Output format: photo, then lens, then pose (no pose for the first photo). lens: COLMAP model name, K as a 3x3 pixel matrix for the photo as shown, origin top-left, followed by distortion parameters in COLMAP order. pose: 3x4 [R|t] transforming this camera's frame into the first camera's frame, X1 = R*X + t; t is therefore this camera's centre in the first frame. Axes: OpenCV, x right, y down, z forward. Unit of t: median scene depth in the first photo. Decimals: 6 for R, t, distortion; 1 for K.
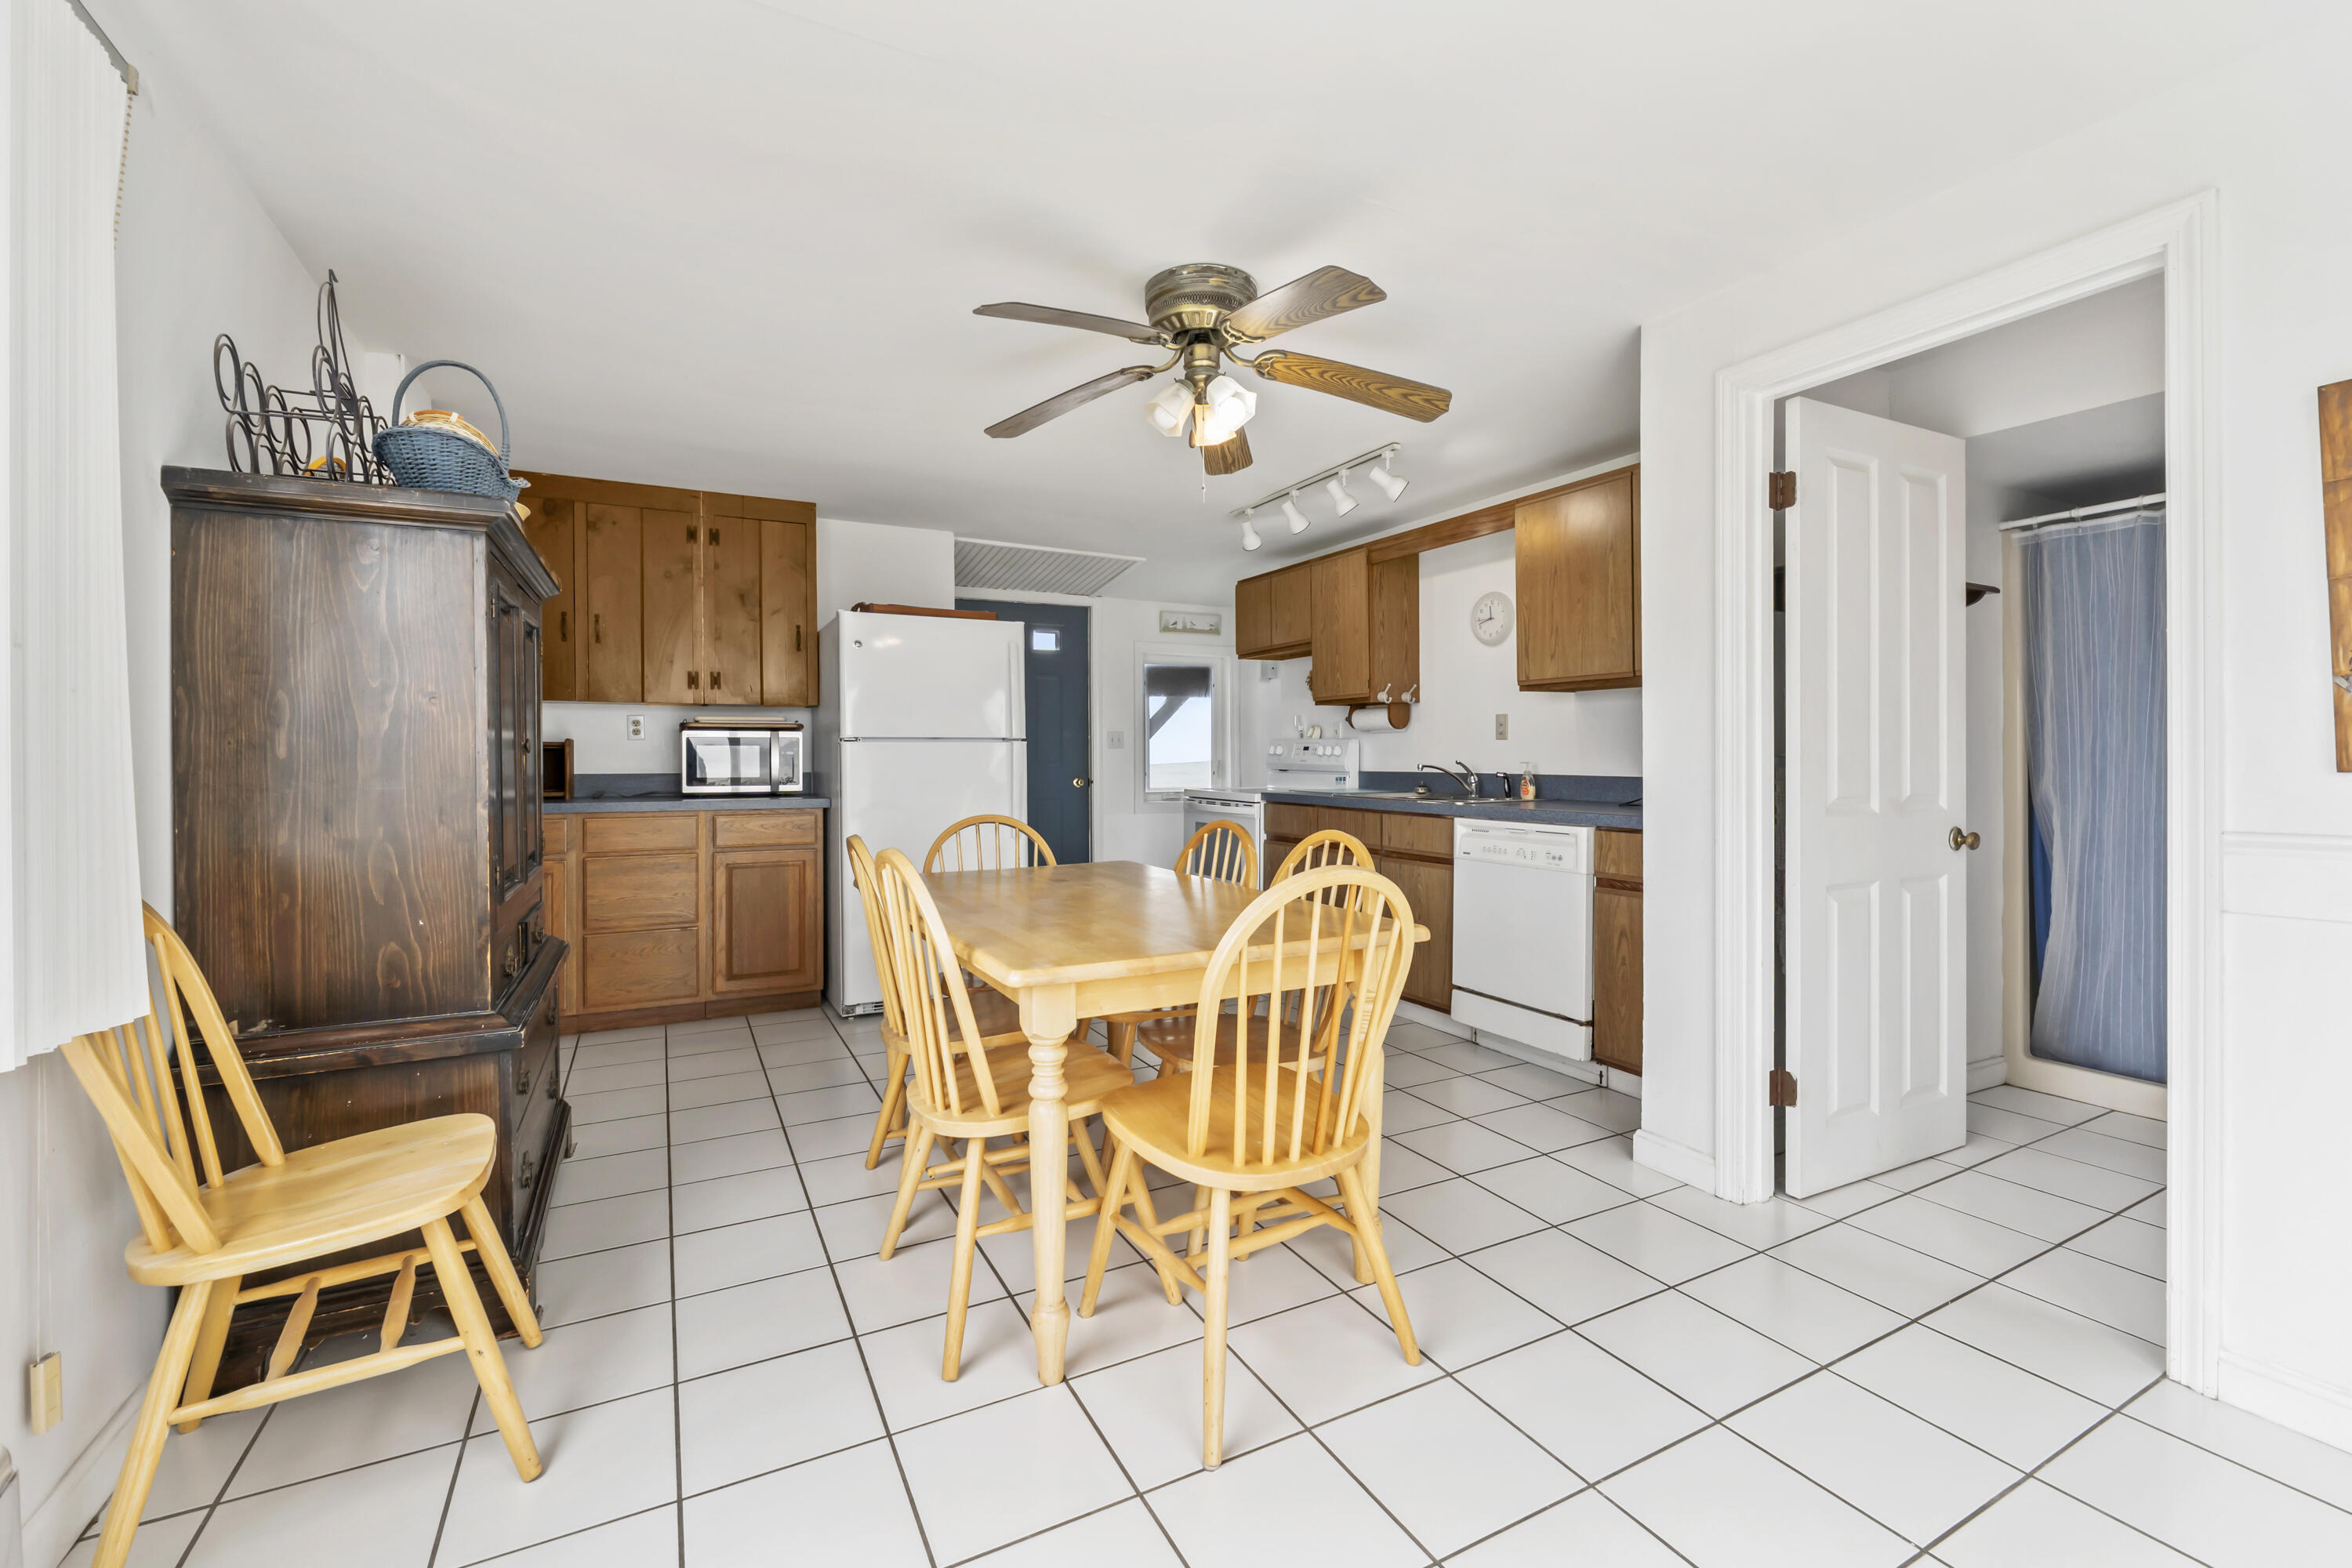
lens RADIAL K [[1002.6, 0, 1173.3], [0, 1002.6, 760.7], [0, 0, 1]] dist [-0.006744, -0.001063]
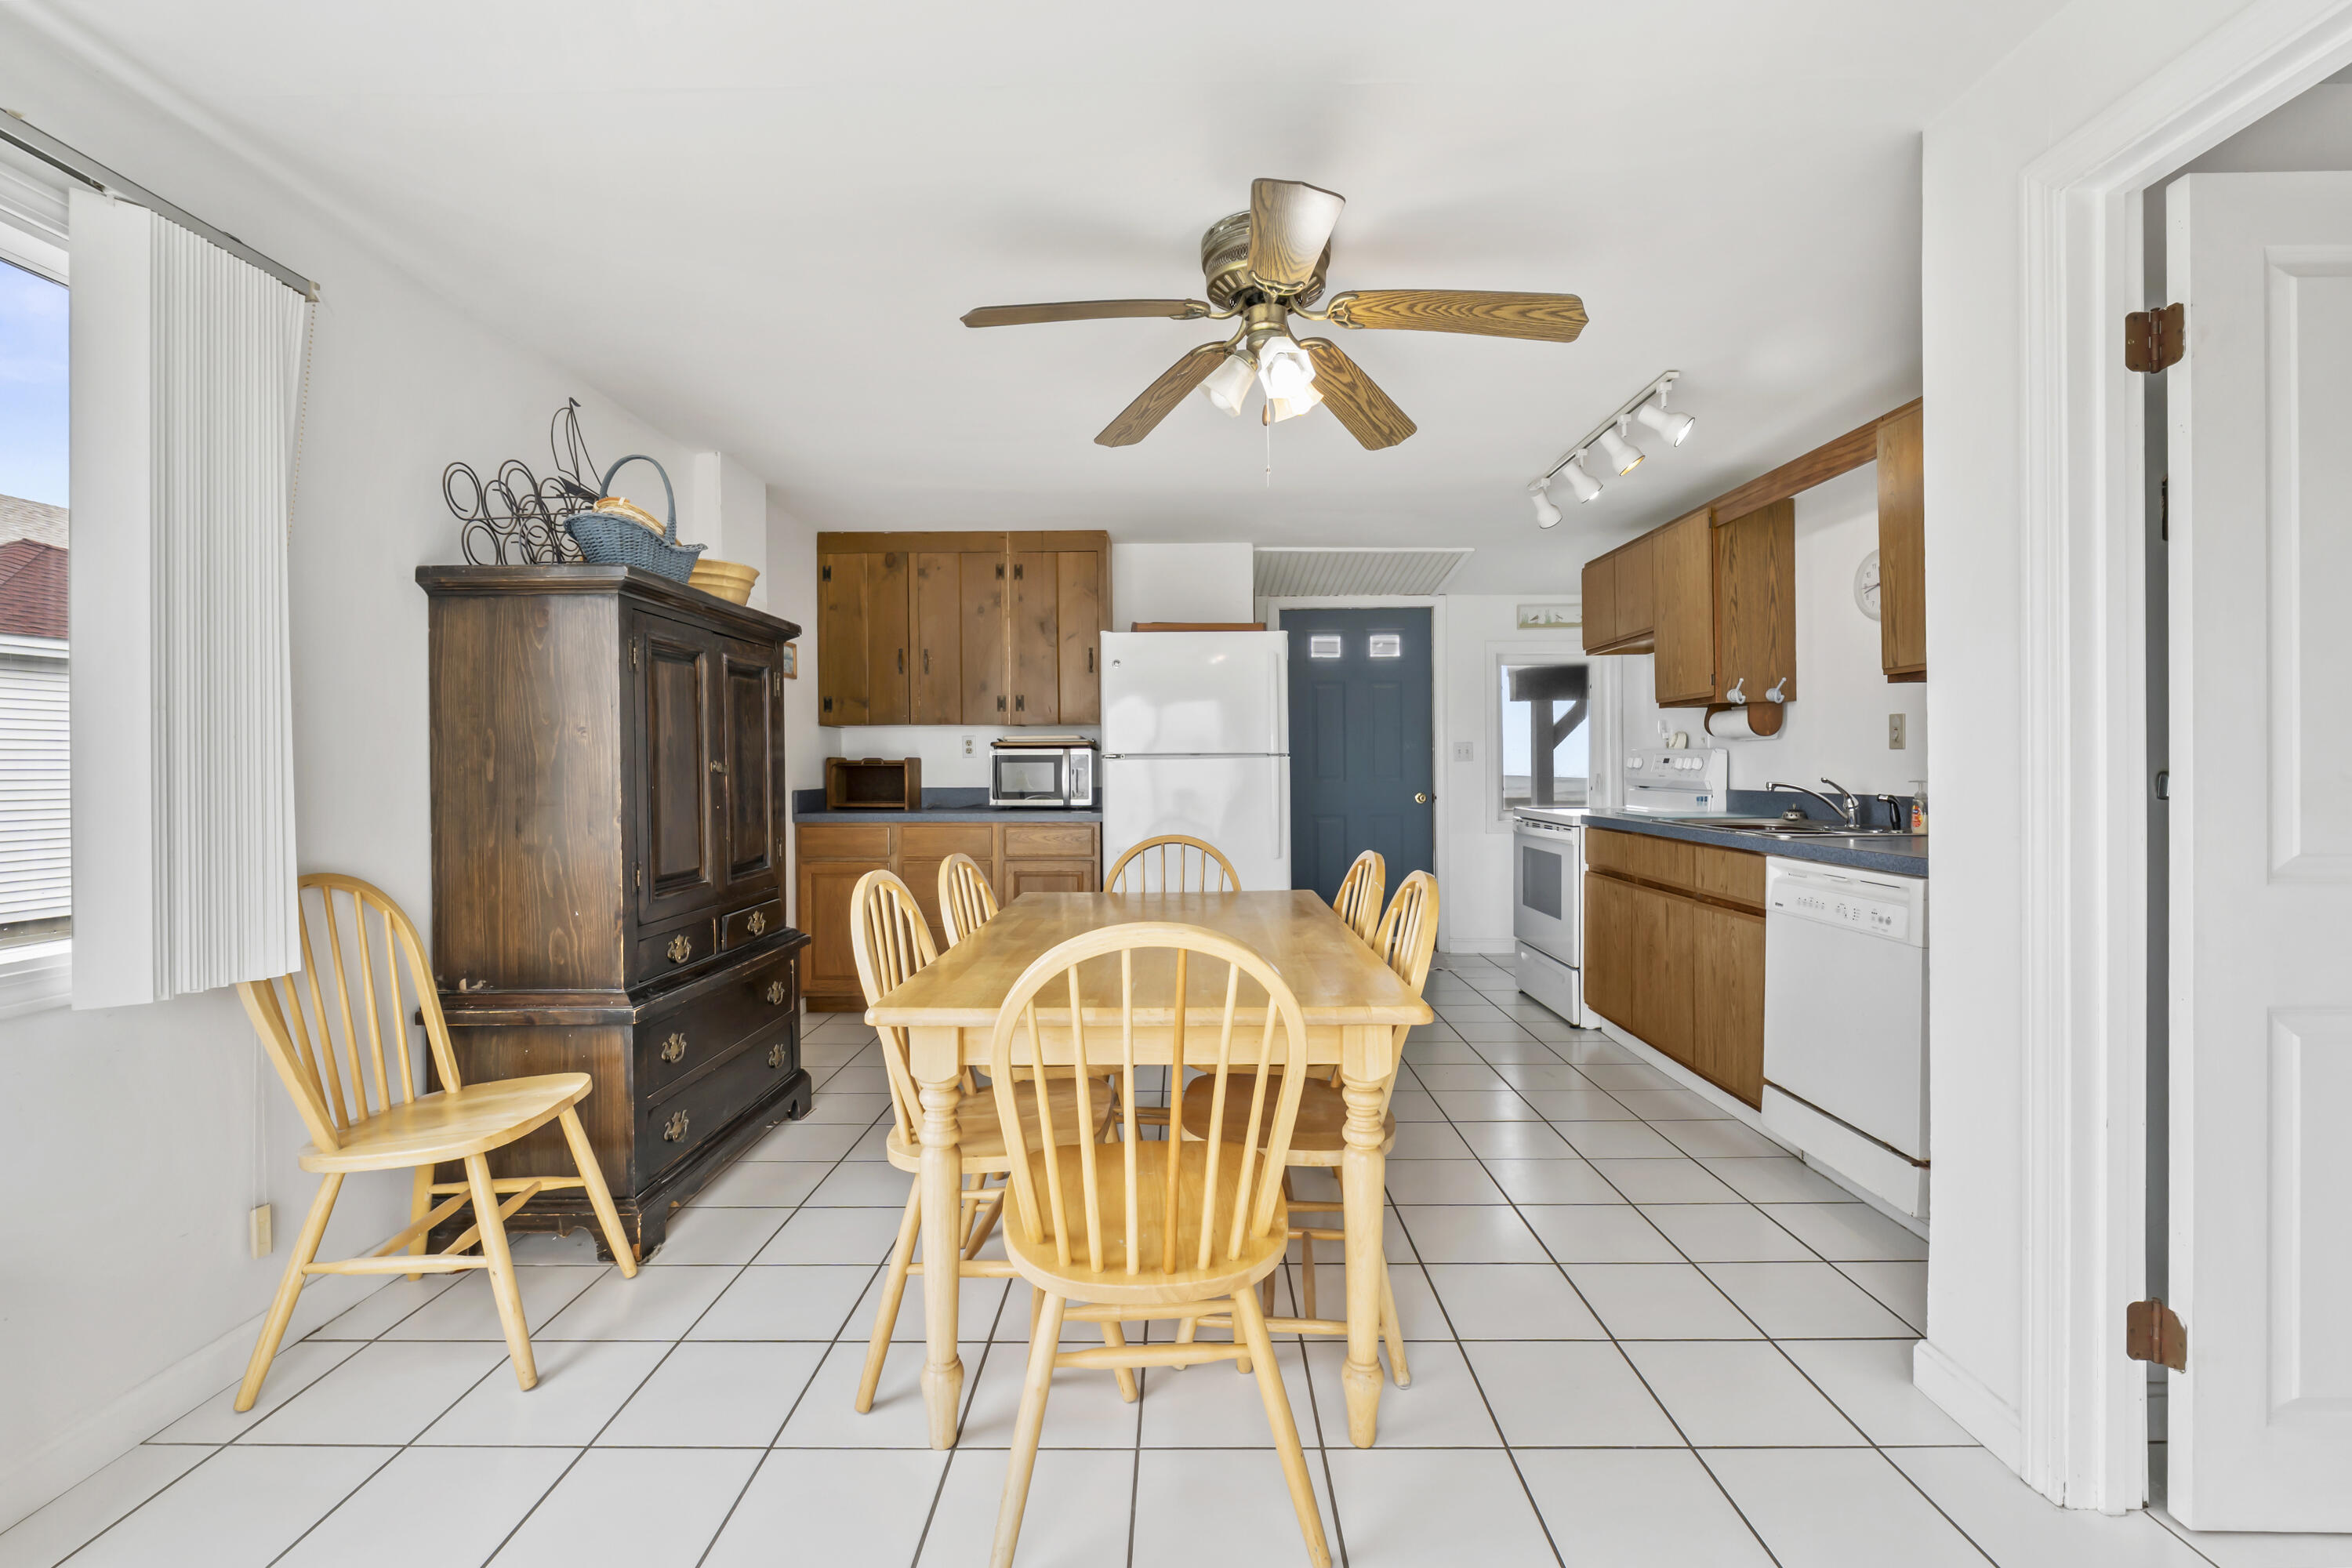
lens RADIAL K [[1002.6, 0, 1162.5], [0, 1002.6, 771.1], [0, 0, 1]] dist [-0.006744, -0.001063]
pose [[0.880525, -0.000014, -0.473999, 0.215105], [0.000788, 0.999999, 0.001433, -0.007286], [0.473998, -0.001635, 0.880524, 0.113924]]
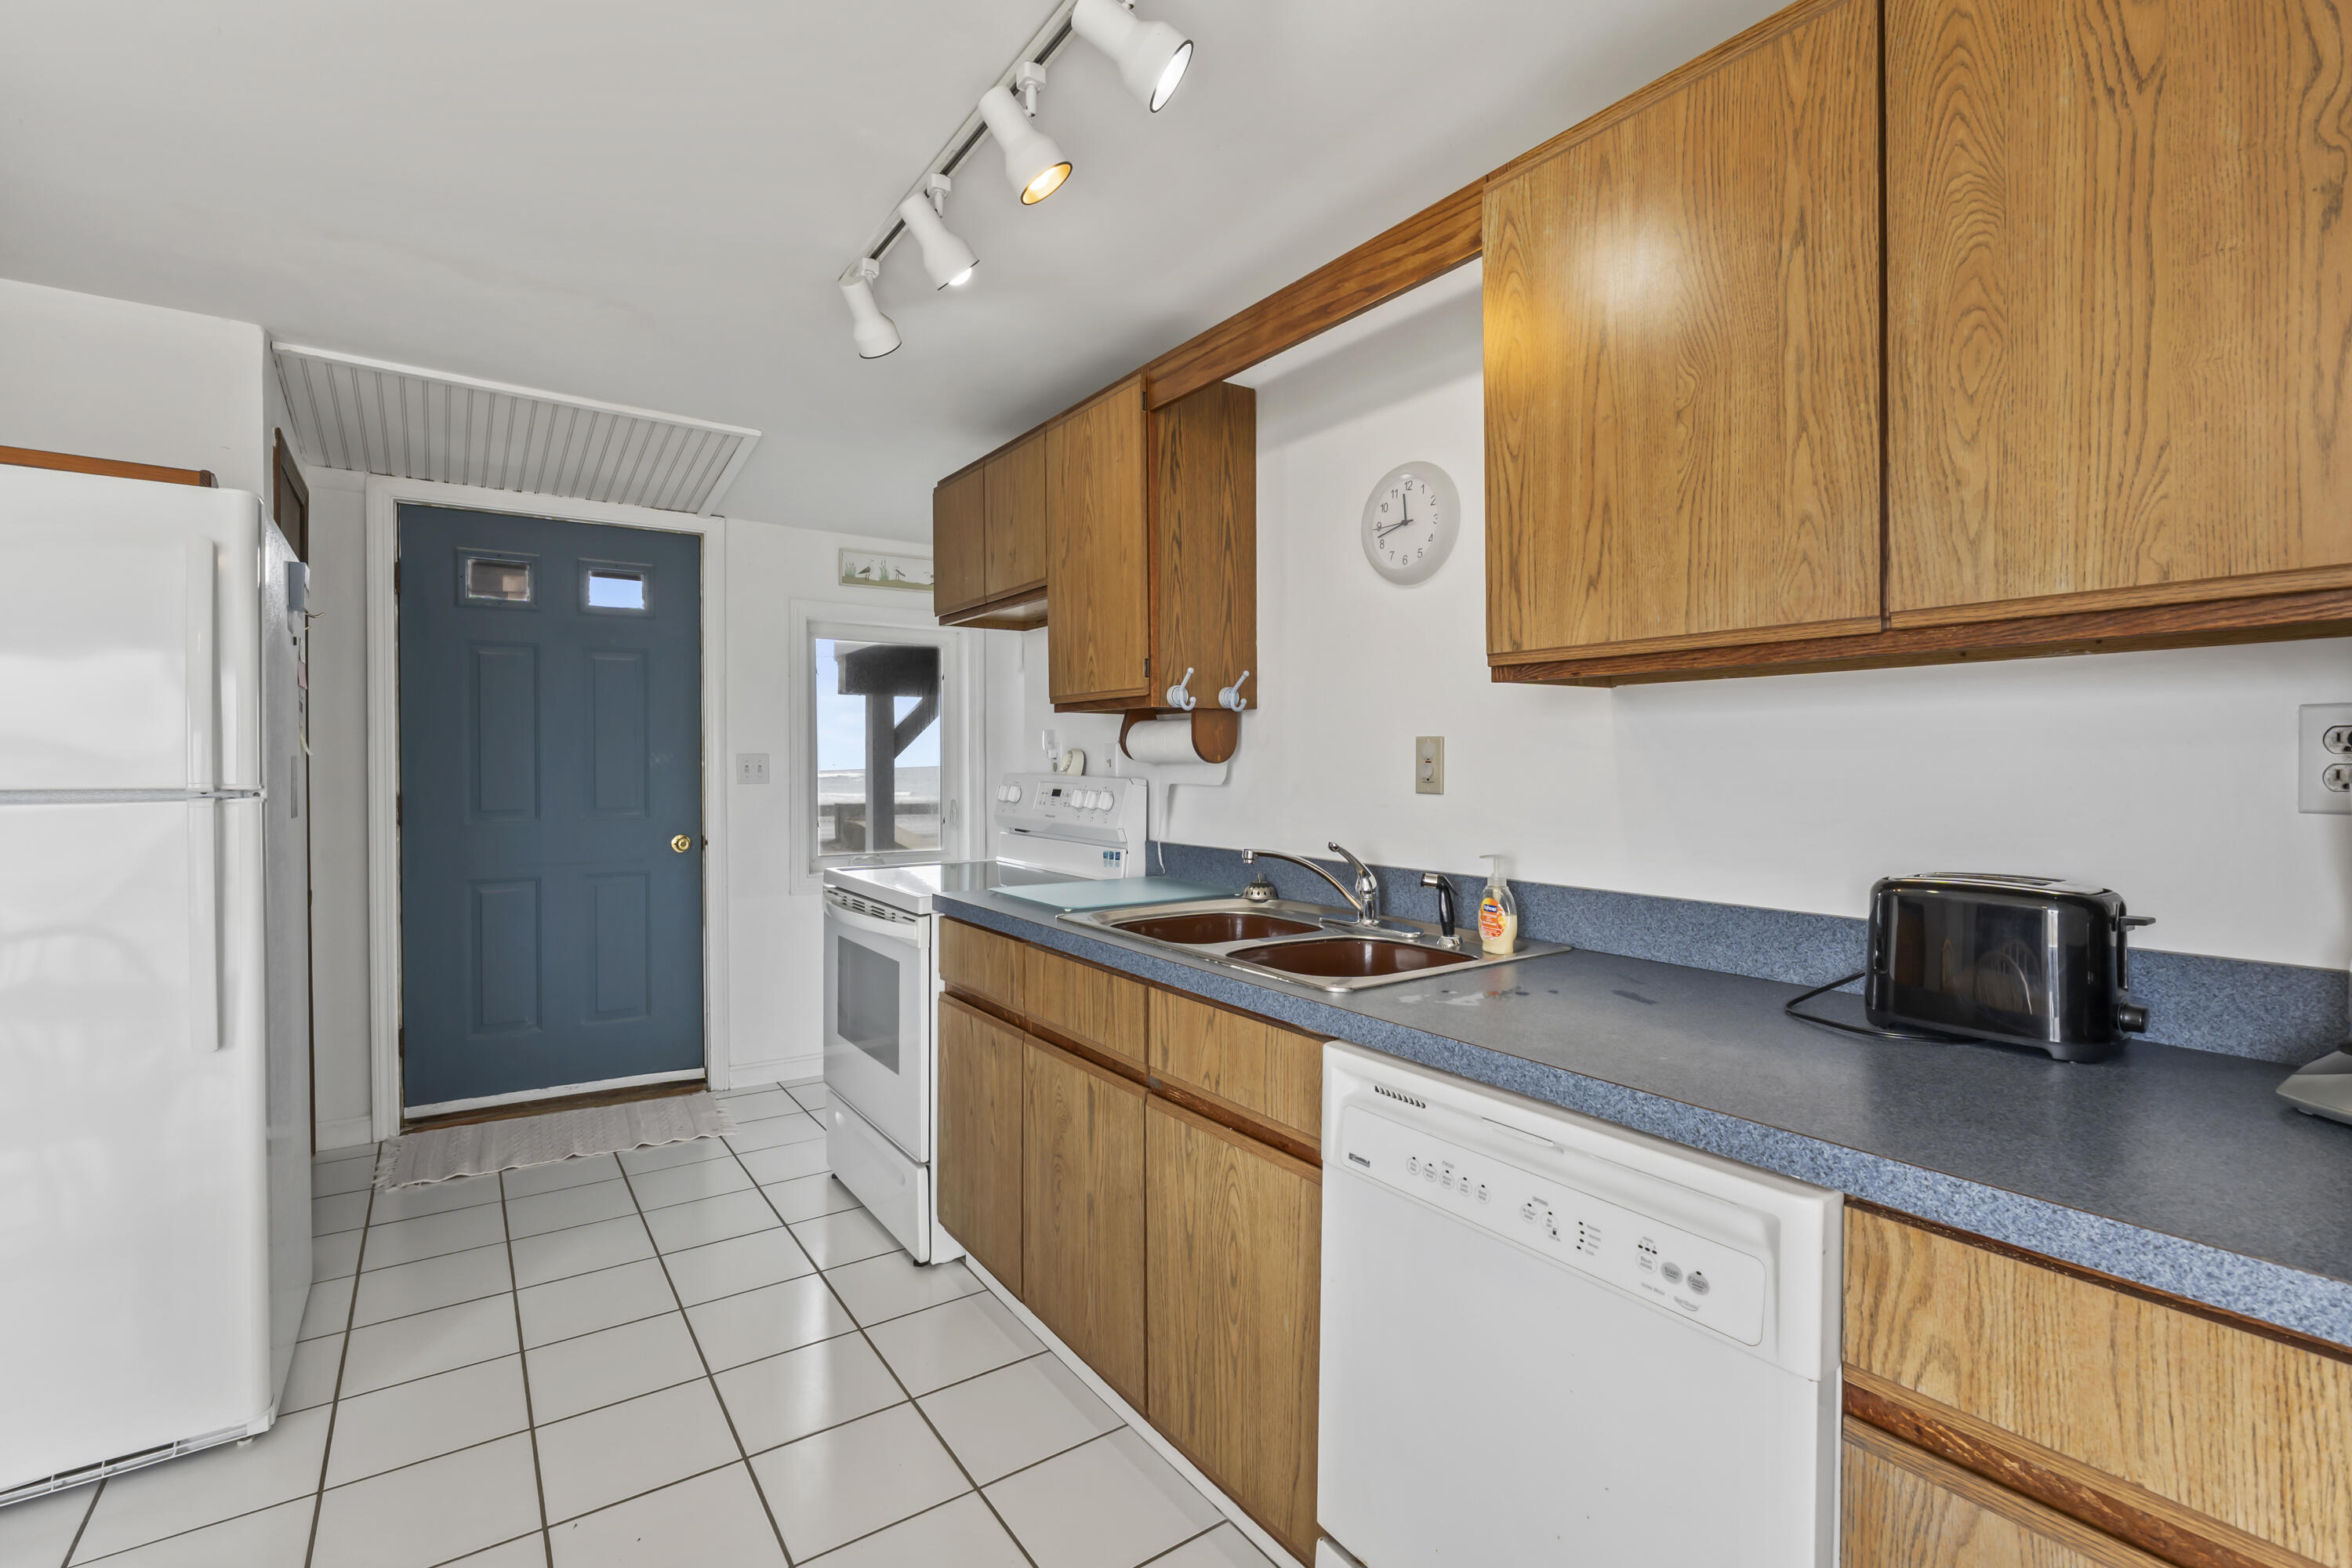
lens RADIAL K [[1058.3, 0, 1194.2], [0, 1058.3, 771.7], [0, 0, 1]] dist [-0.010662, 0.000625]
pose [[0.988601, 0.002871, 0.150534, 0.164395], [-0.003132, 0.999994, 0.001497, -0.033738], [-0.150529, -0.001951, 0.988604, 0.586711]]
